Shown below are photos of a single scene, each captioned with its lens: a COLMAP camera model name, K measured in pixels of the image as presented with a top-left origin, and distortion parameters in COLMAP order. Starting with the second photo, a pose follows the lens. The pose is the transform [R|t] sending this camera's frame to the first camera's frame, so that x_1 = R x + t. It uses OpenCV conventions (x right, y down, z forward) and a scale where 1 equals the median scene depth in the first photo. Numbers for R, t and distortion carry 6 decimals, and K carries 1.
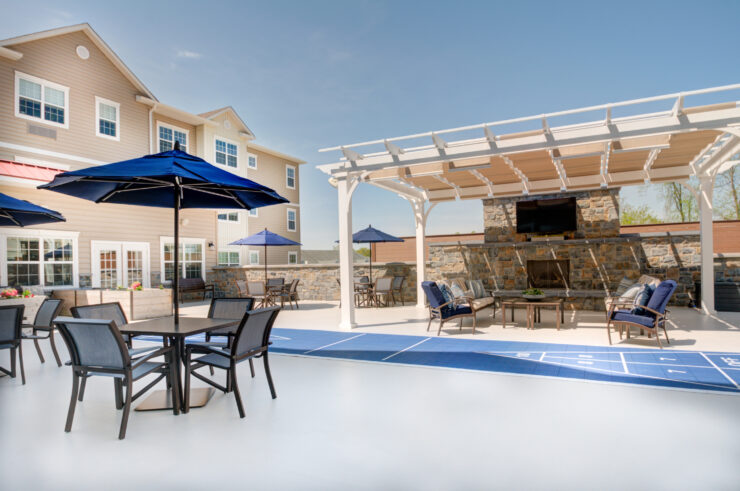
lens RADIAL K [[439.0, 0, 372.1], [0, 439.0, 264.2], [0, 0, 1]] dist [0.021633, 0.000344]
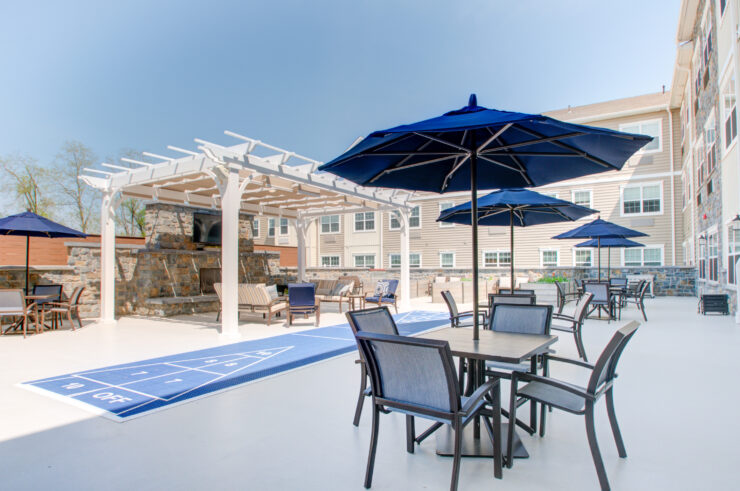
lens RADIAL K [[439.0, 0, 372.1], [0, 439.0, 264.2], [0, 0, 1]] dist [0.021633, 0.000344]
pose [[0.119863, 0.035564, 0.992153, -0.663077], [-0.002146, 0.999365, -0.035564, 0.019097], [-0.992788, 0.002133, 0.119863, 0.444747]]
